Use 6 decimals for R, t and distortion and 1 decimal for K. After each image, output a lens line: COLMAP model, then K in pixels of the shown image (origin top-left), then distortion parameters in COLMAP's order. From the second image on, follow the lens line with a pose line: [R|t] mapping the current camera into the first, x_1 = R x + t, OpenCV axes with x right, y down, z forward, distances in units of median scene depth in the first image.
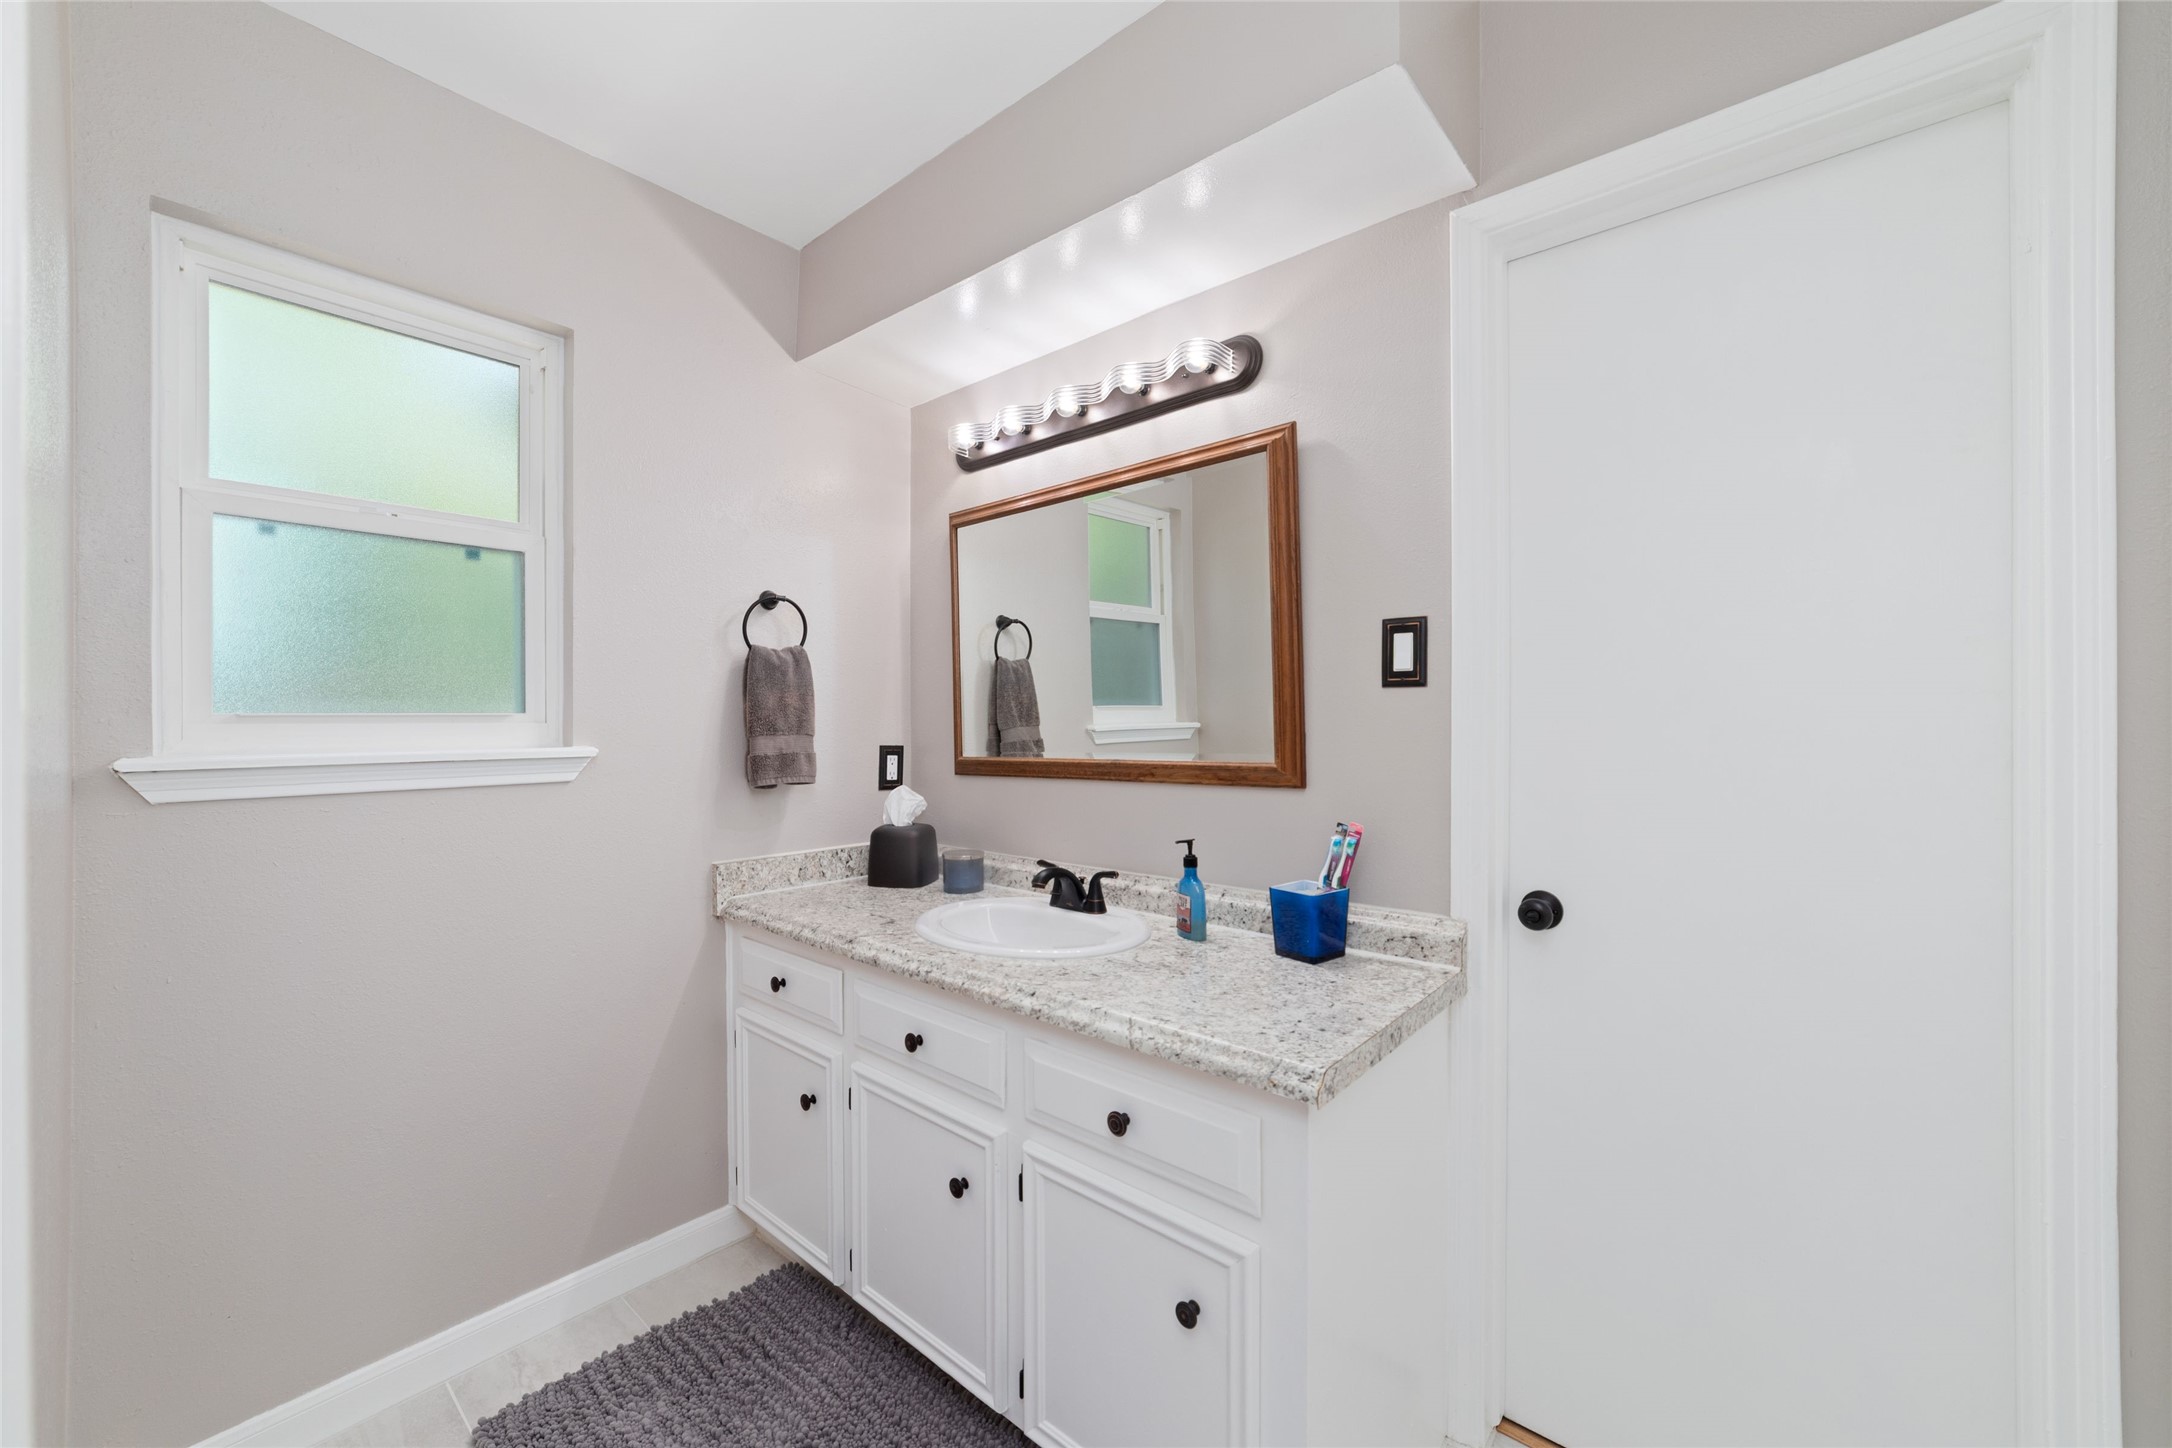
lens RADIAL K [[834.4, 0, 1084.1], [0, 834.4, 723.6], [0, 0, 1]] dist [-0.003437, -0.000029]
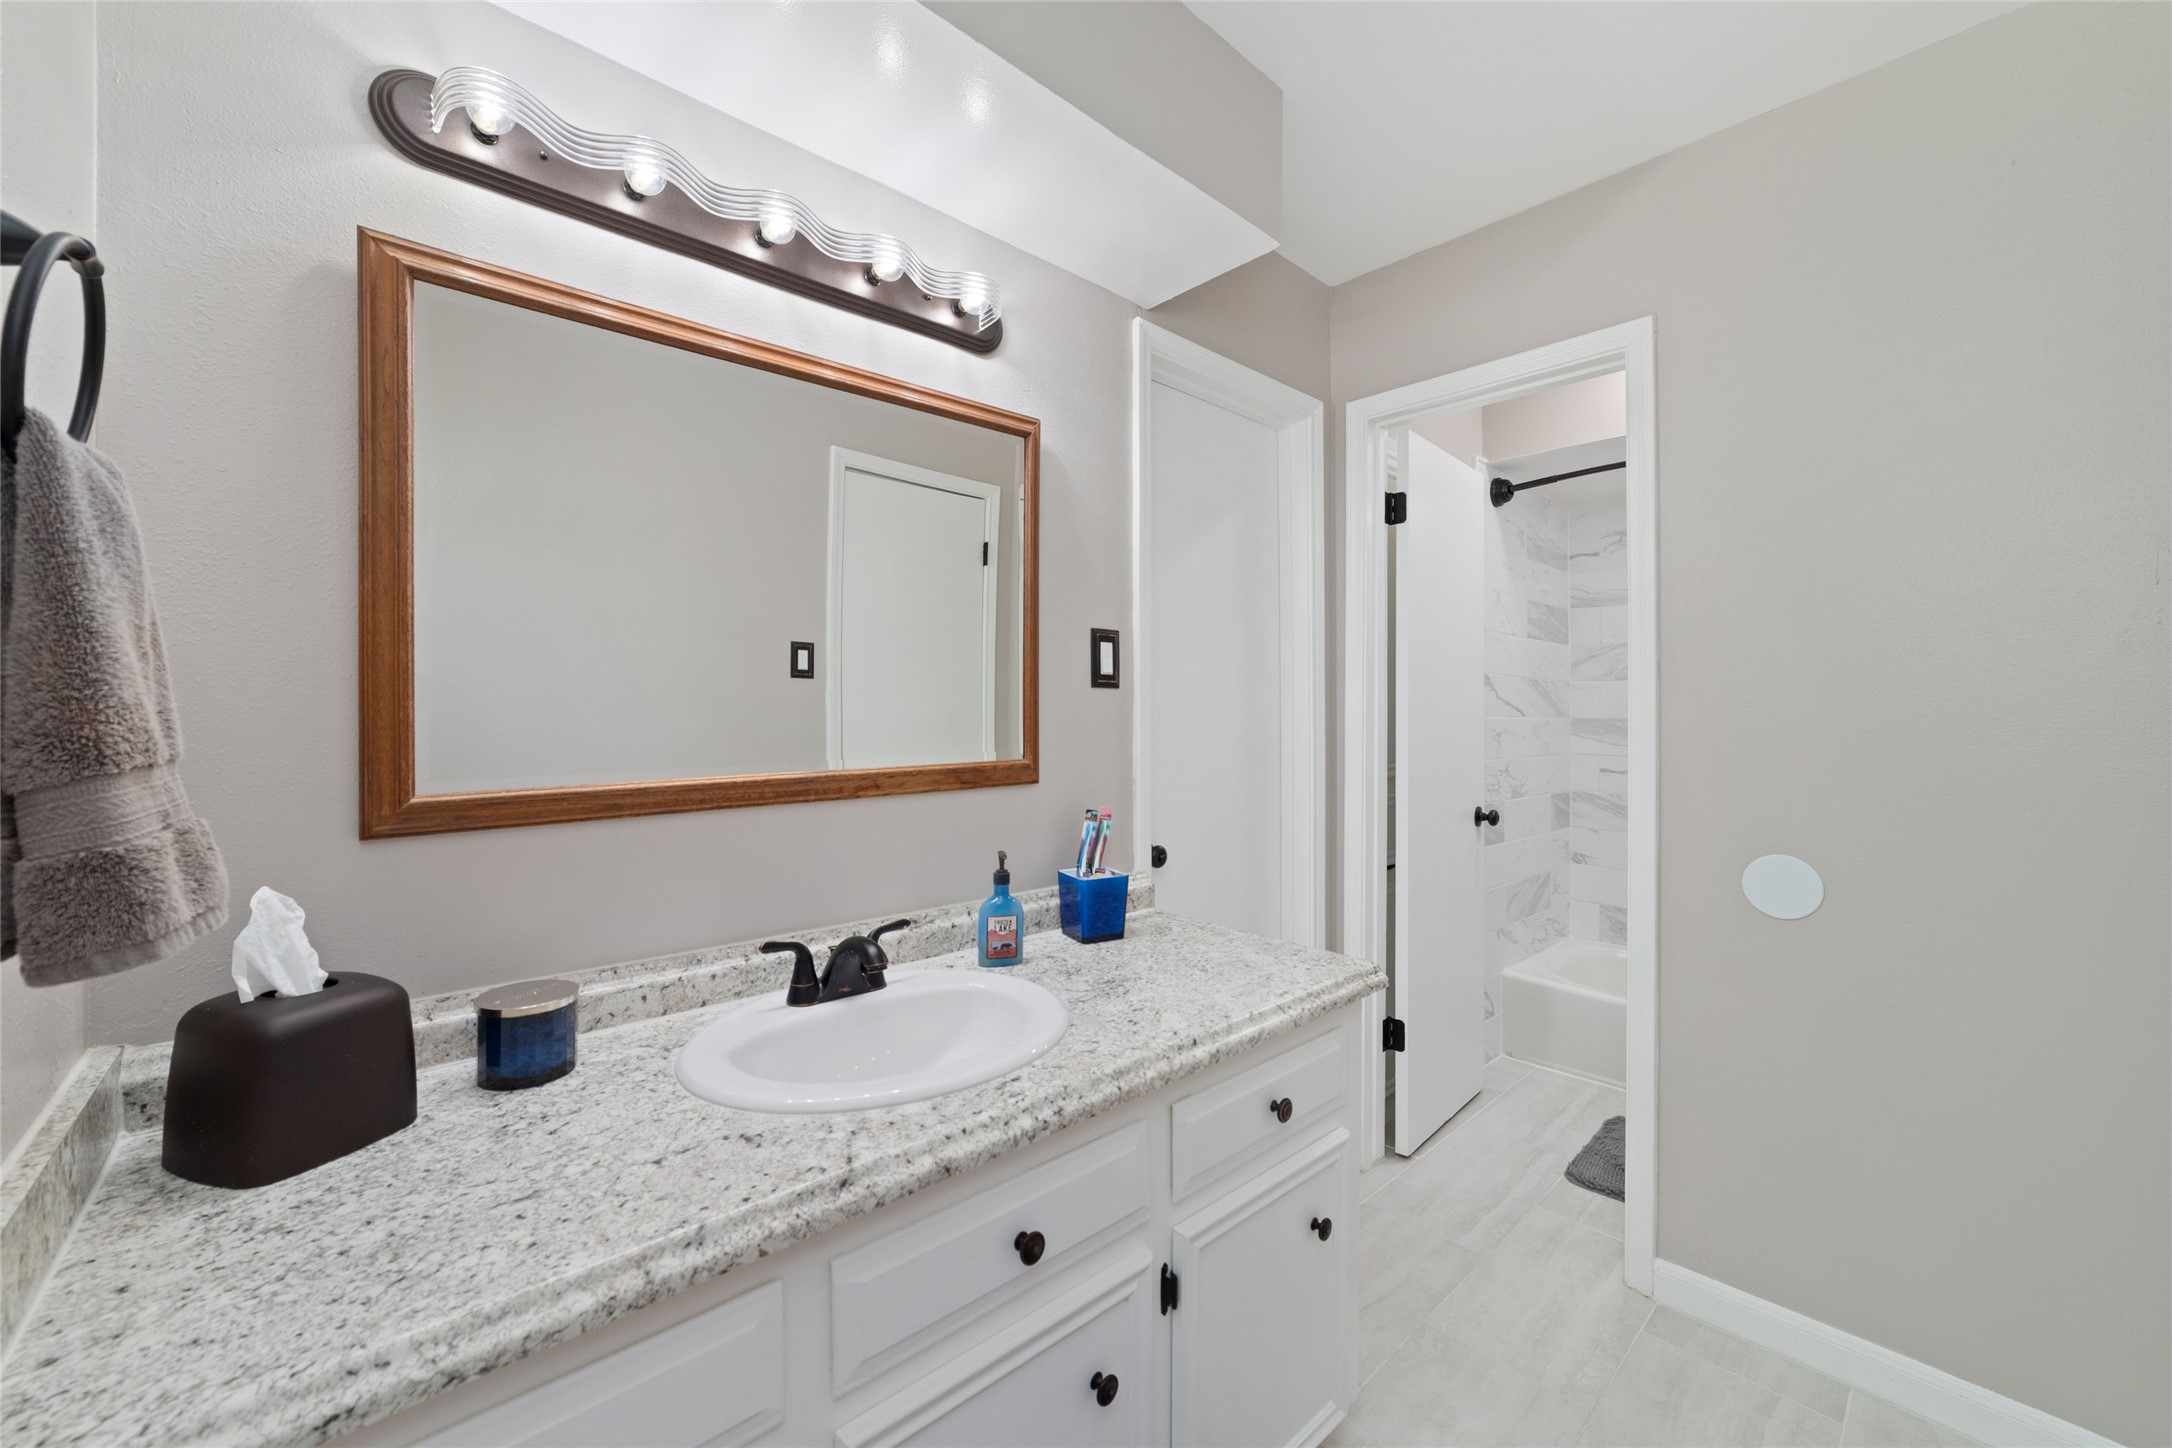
lens RADIAL K [[834.4, 0, 1083.6], [0, 834.4, 715.5], [0, 0, 1]] dist [-0.003437, -0.000029]
pose [[0.128669, 0.004821, 0.991676, -0.781291], [0.002304, 0.999984, -0.005161, 0.001166], [-0.991685, 0.002949, 0.128656, 0.864763]]
